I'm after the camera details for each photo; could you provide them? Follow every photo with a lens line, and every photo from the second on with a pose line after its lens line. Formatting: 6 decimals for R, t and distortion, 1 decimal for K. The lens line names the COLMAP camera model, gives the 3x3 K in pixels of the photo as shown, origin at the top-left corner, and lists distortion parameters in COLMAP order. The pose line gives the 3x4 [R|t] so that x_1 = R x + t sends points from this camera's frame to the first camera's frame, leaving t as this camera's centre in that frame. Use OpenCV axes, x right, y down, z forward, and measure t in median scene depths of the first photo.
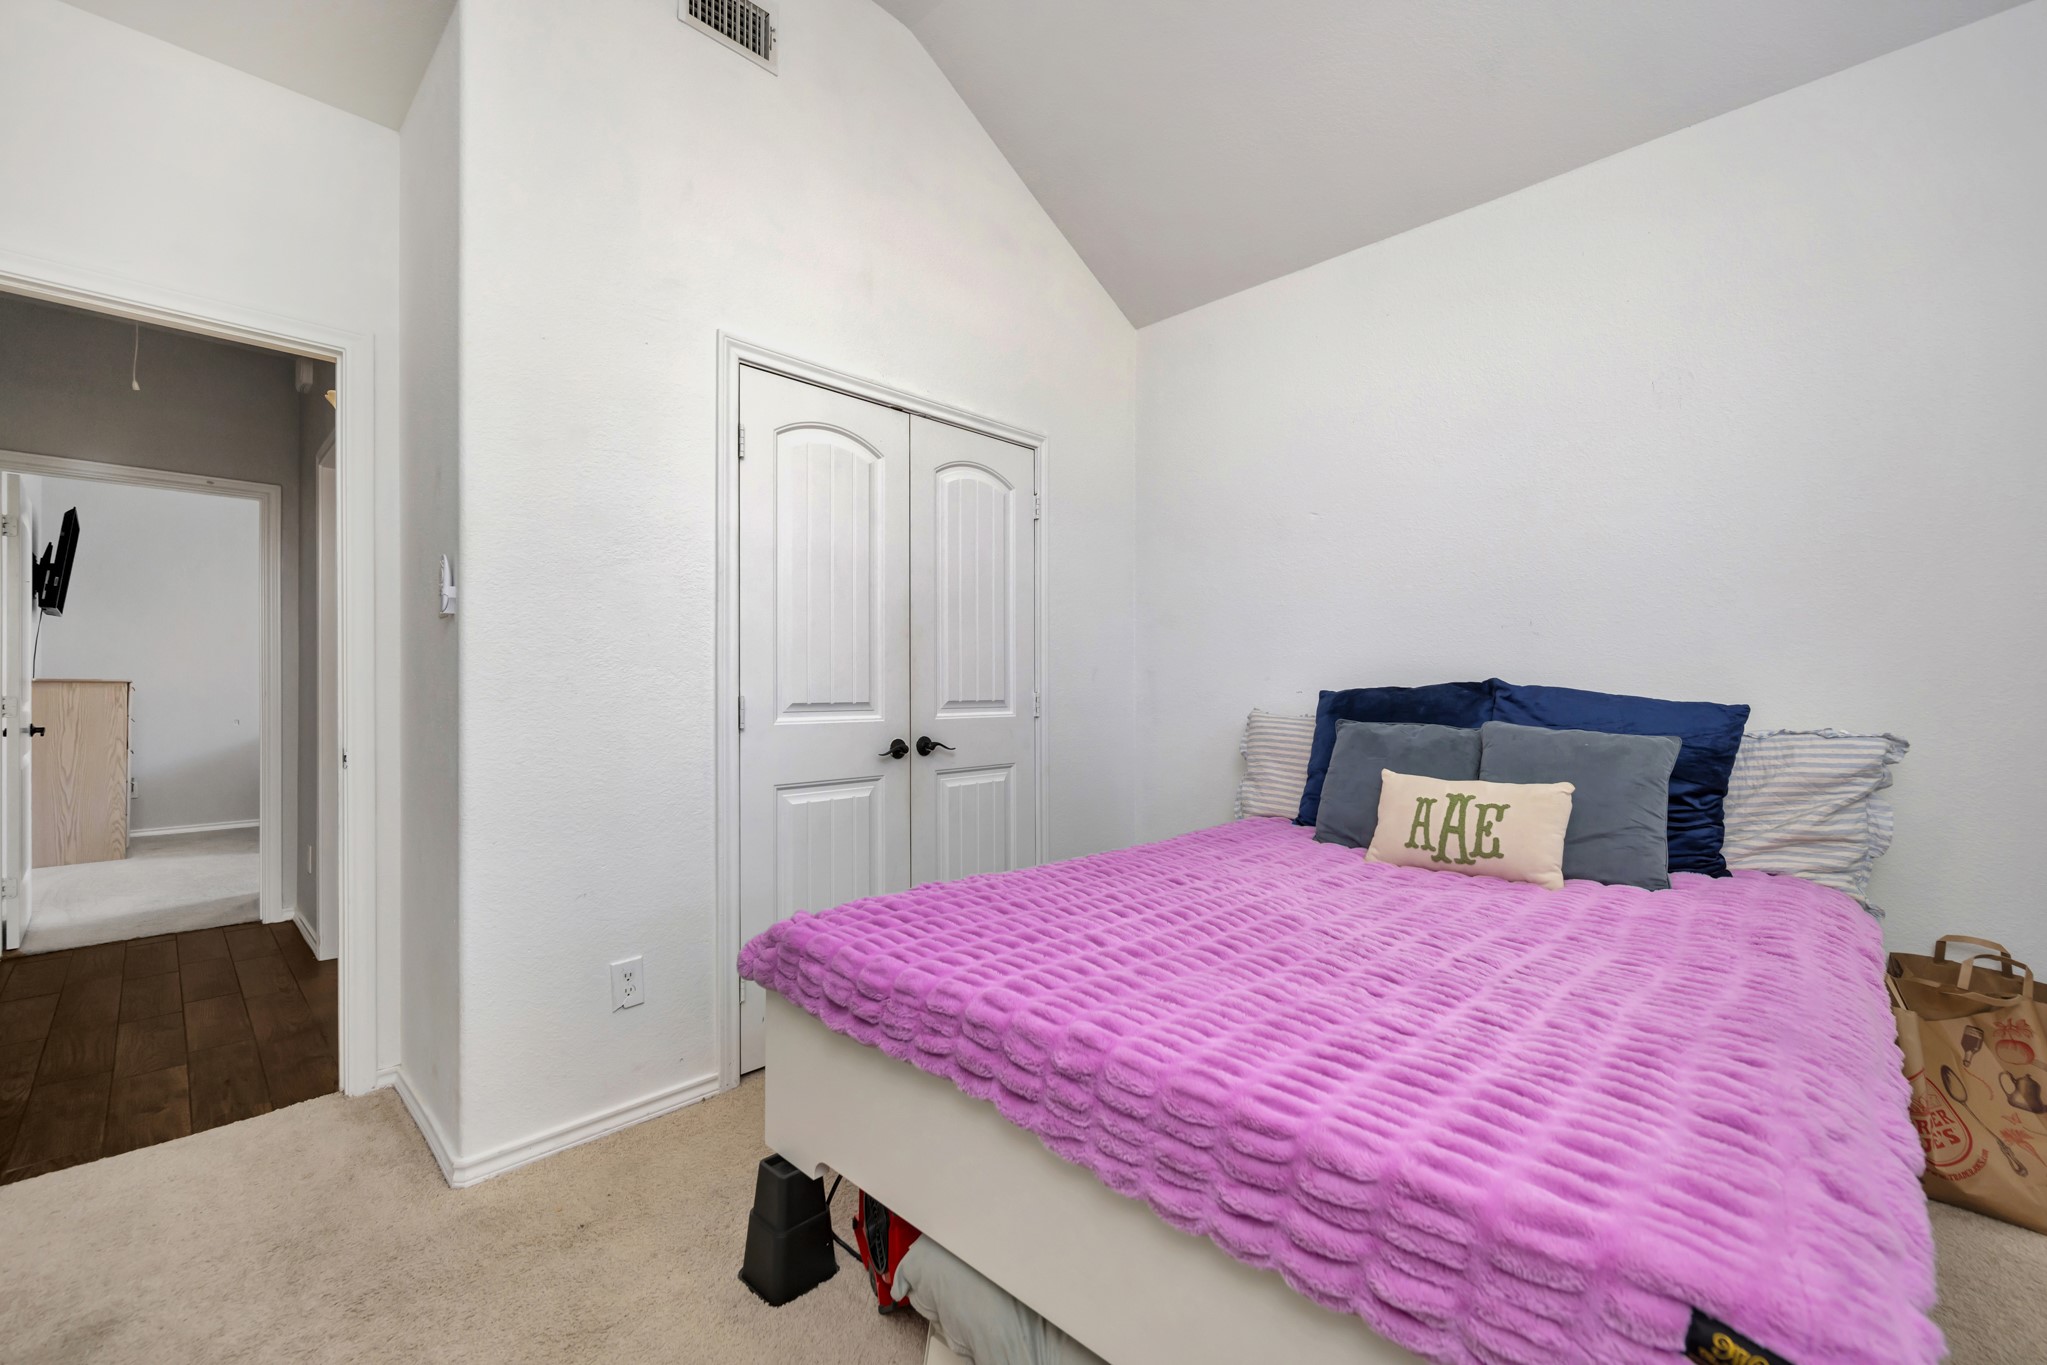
lens RADIAL K [[804.4, 0, 1028.9], [0, 804.4, 683.1], [0, 0, 1]] dist [-0.007545, 0.000014]
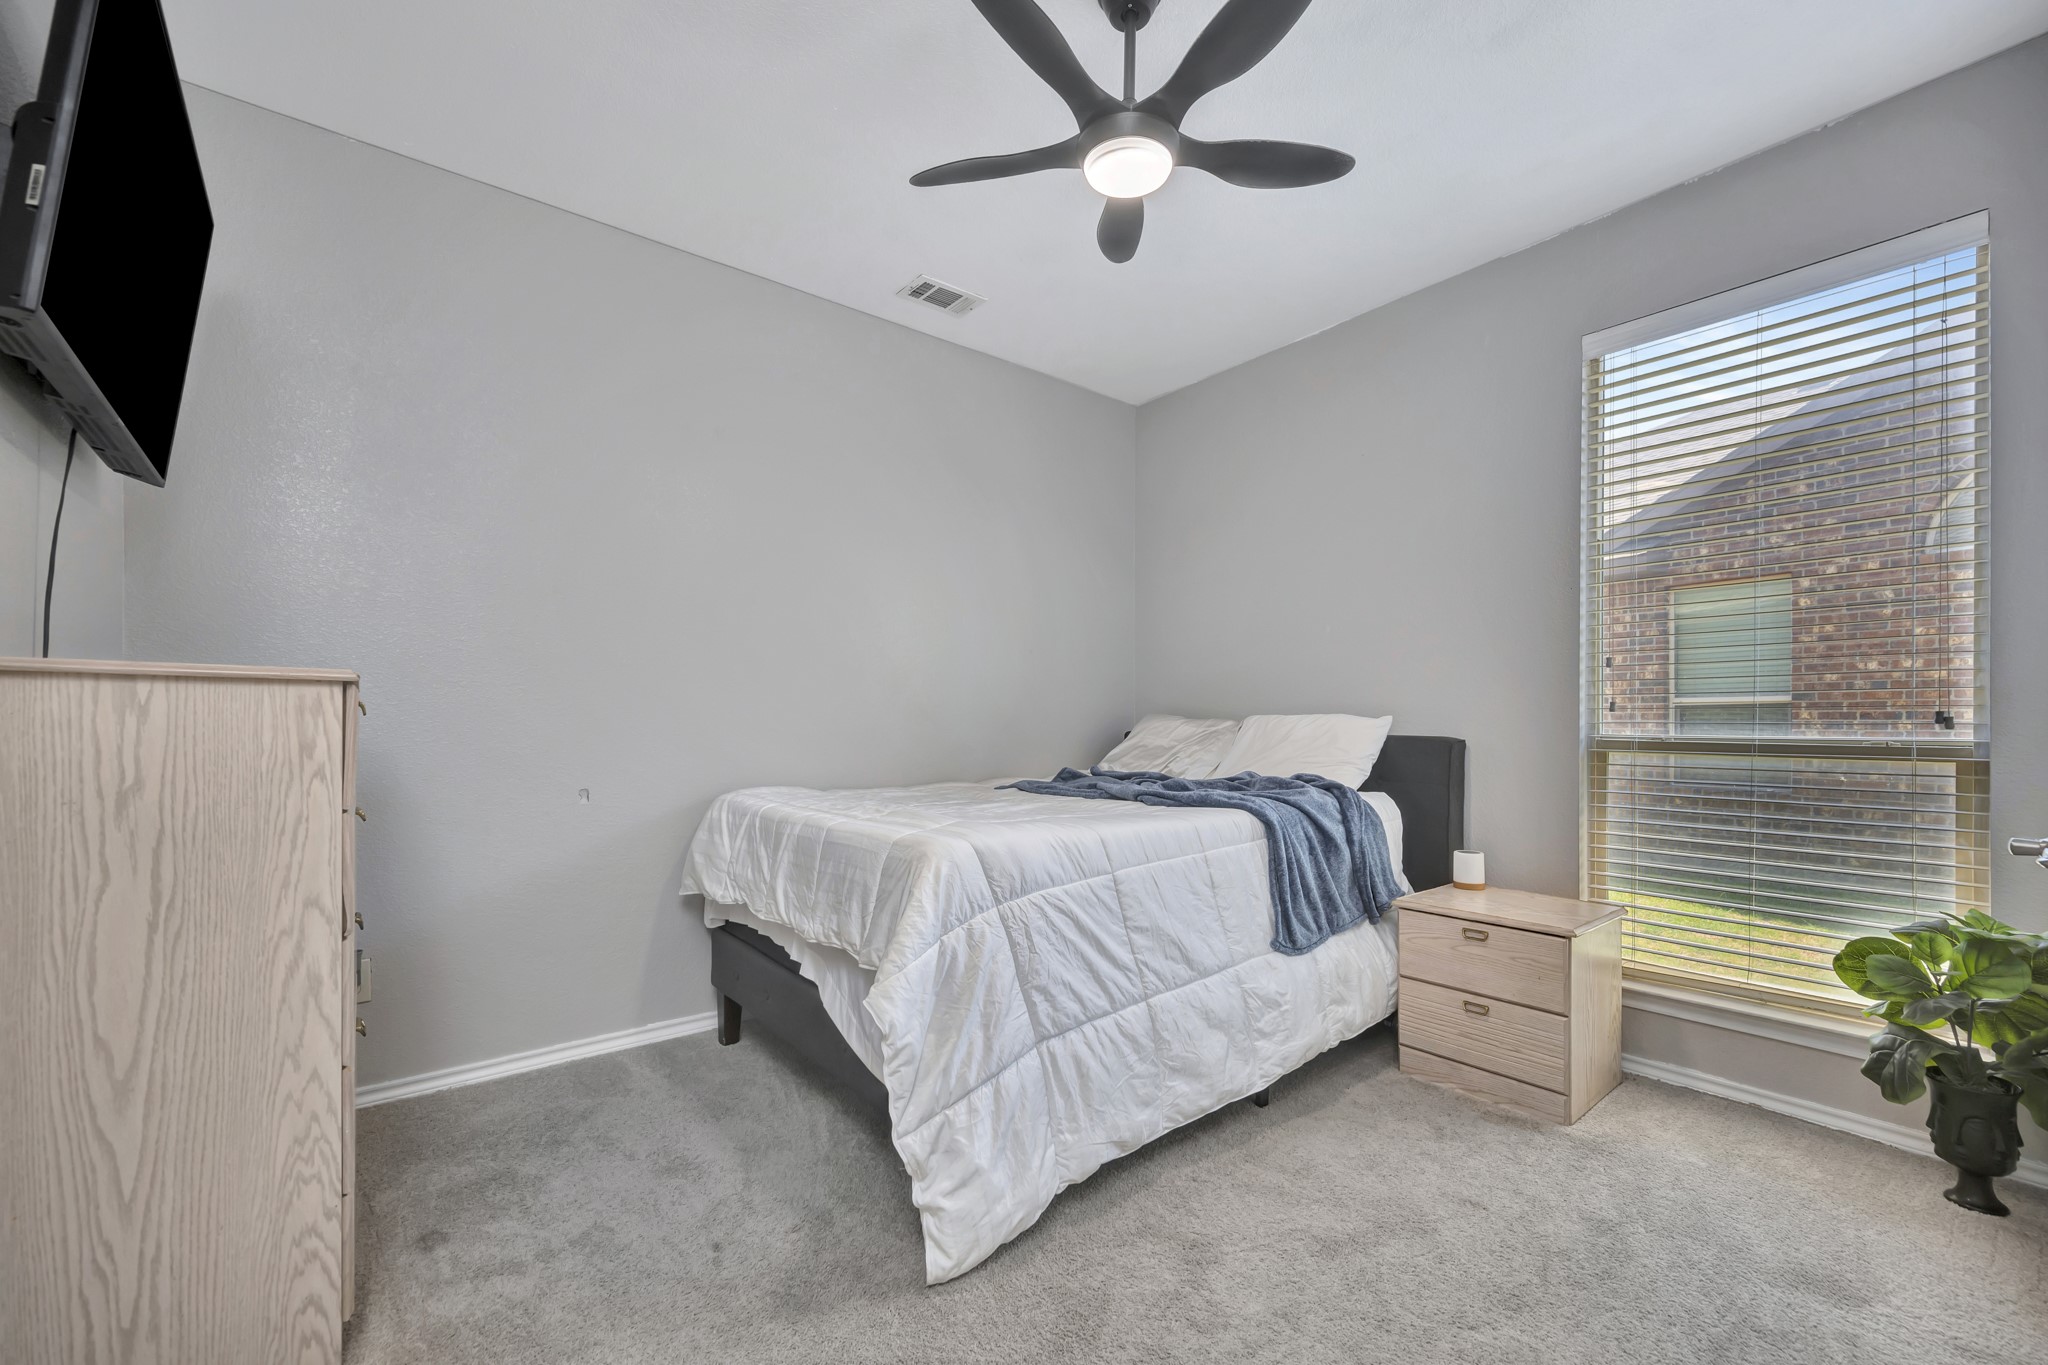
lens RADIAL K [[804.8, 0, 1029.4], [0, 804.8, 683.1], [0, 0, 1]] dist [-0.007545, 0.000014]
pose [[0.989995, 0.002125, -0.141086, -0.899363], [-0.001607, 0.999992, 0.003784, 0.000759], [0.141093, -0.003519, 0.989990, 0.795749]]
